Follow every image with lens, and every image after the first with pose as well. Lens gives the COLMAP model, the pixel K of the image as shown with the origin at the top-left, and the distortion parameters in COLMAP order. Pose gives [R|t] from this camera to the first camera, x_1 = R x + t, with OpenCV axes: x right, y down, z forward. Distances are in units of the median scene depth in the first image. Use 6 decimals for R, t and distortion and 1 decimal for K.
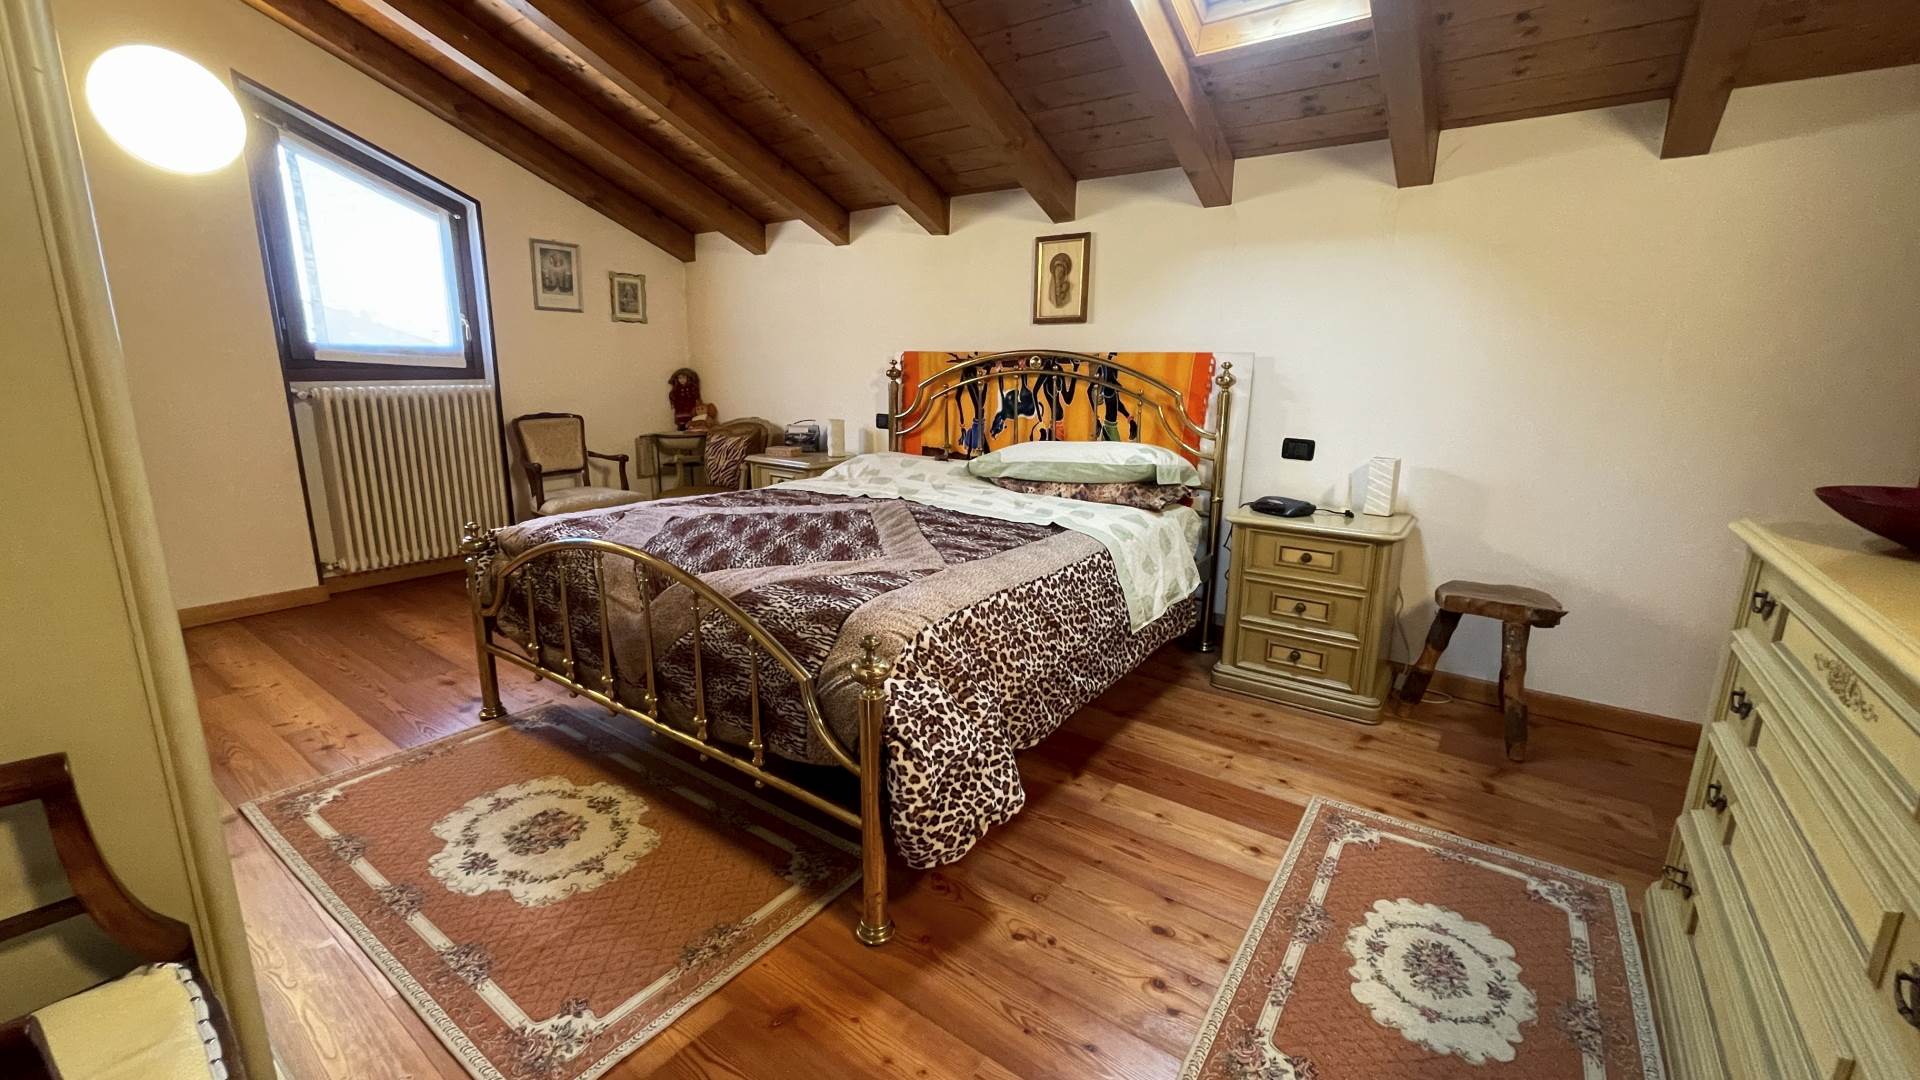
lens RADIAL K [[775.4, 0, 950.6], [0, 775.4, 539.3], [0, 0, 1]] dist [-0.006584, 0.001013]
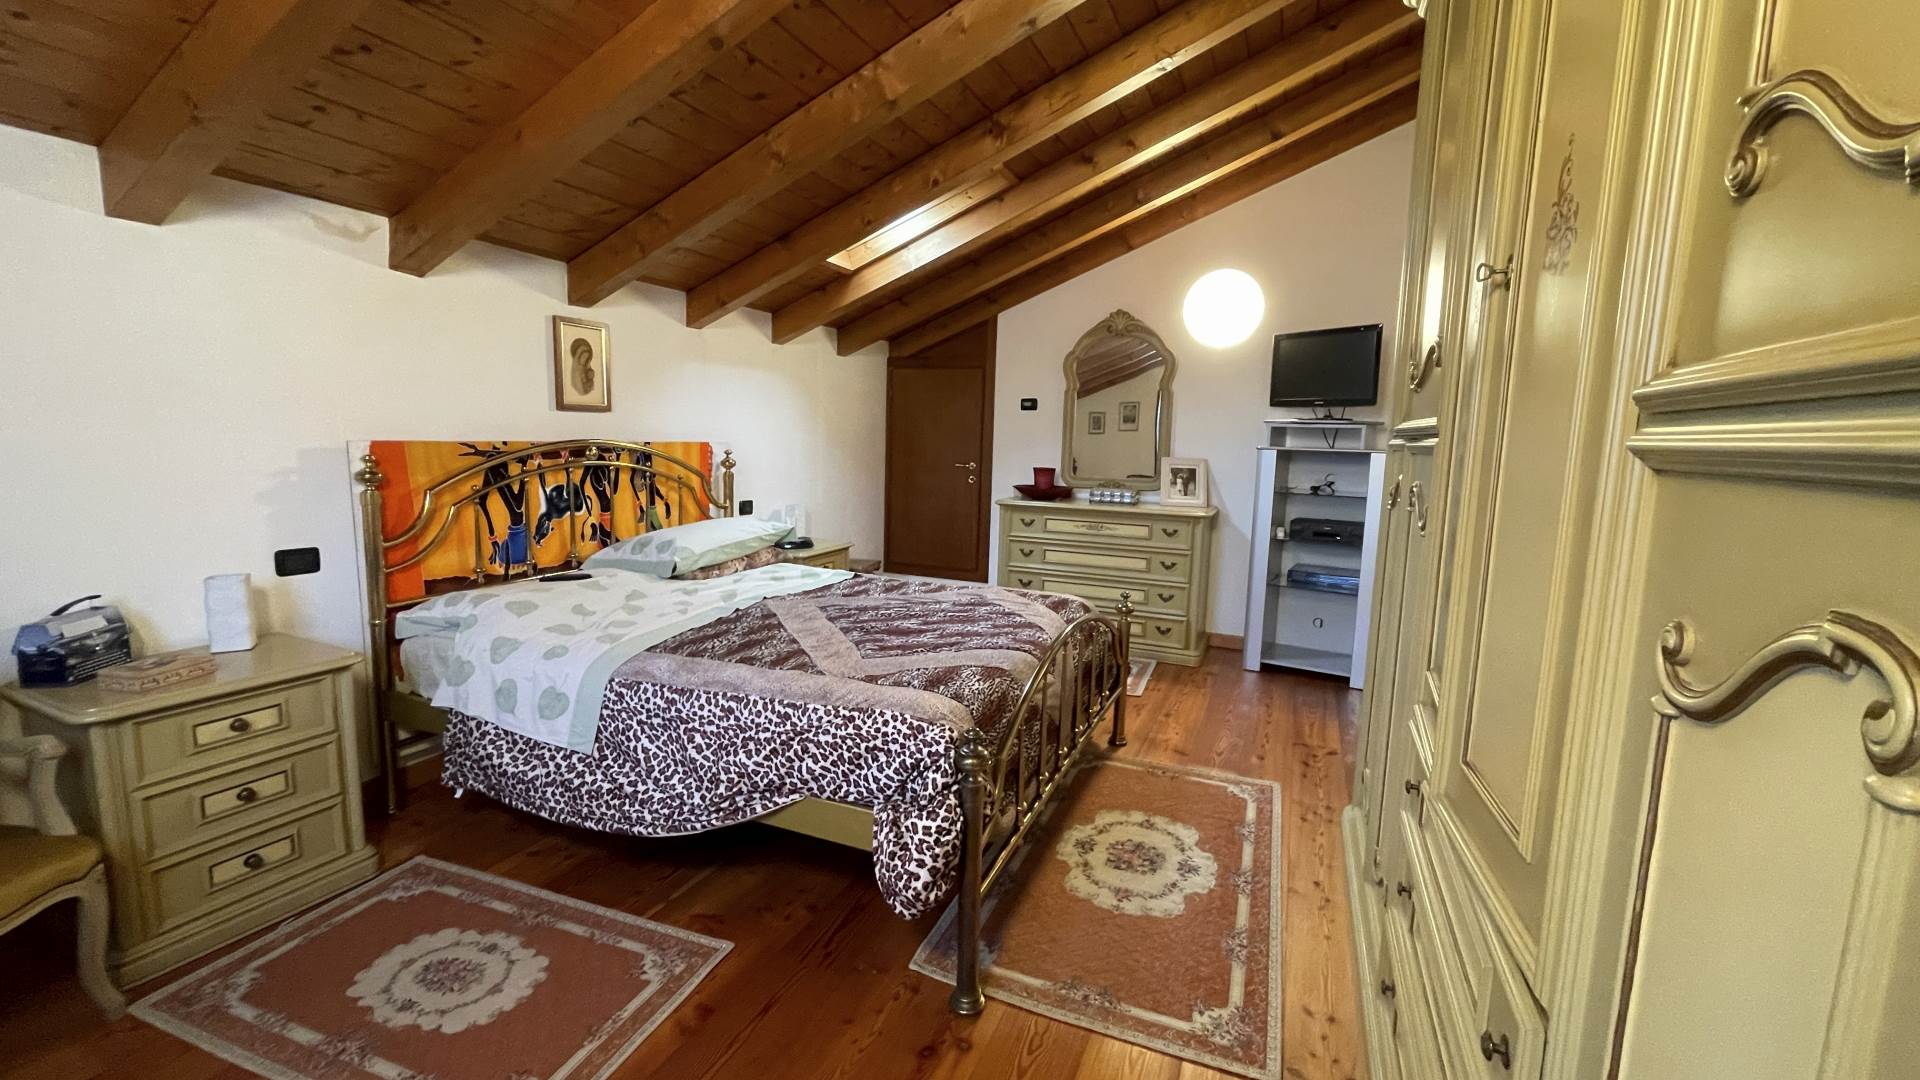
lens RADIAL K [[775.4, 0, 928.2], [0, 775.4, 560.7], [0, 0, 1]] dist [-0.006584, 0.001013]
pose [[-0.201143, -0.179909, 0.962899, -0.815622], [0.183622, 0.958639, 0.217471, -0.215609], [-0.962198, 0.220552, -0.159788, 0.731362]]
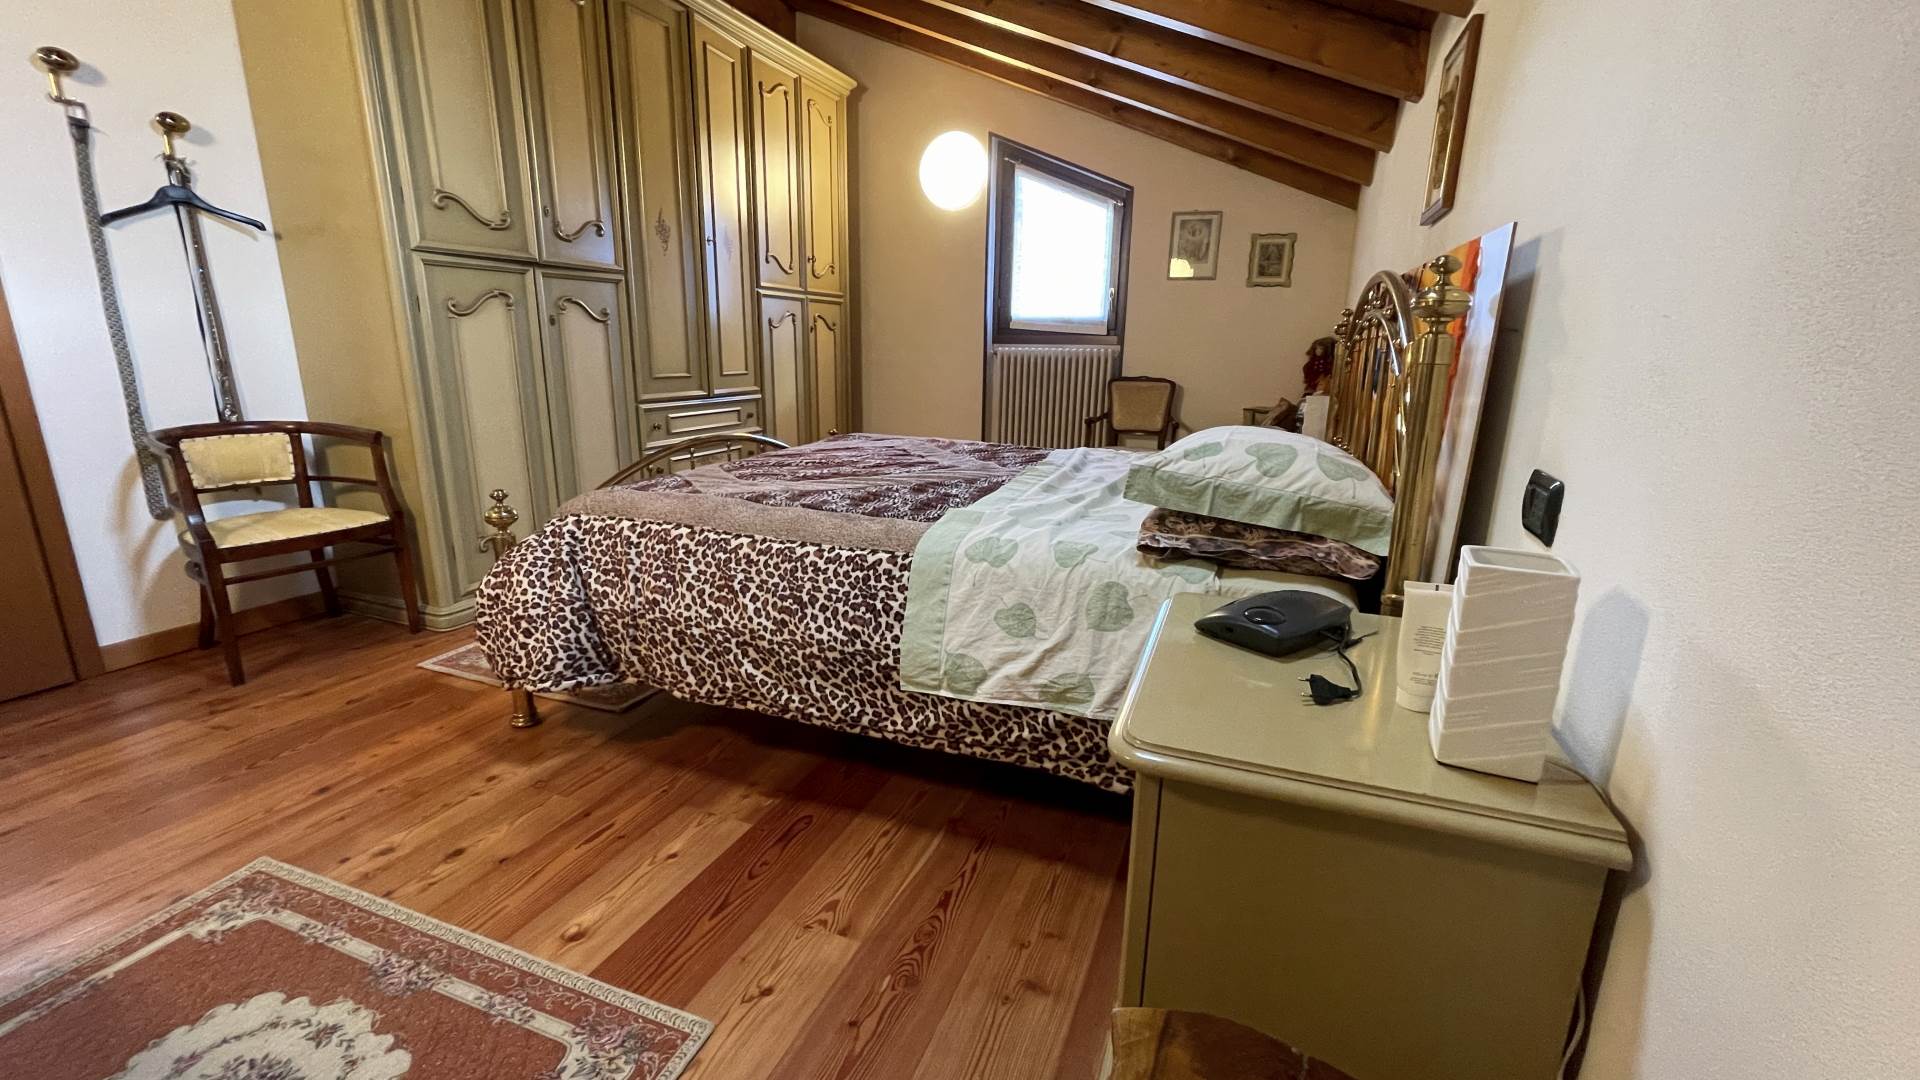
lens RADIAL K [[775.4, 0, 962.1], [0, 775.4, 541.0], [0, 0, 1]] dist [-0.006584, 0.001013]
pose [[0.262044, 0.230008, -0.937245, 2.437714], [-0.226602, 0.958695, 0.171916, -0.360039], [0.938075, 0.167332, 0.303341, 2.389191]]
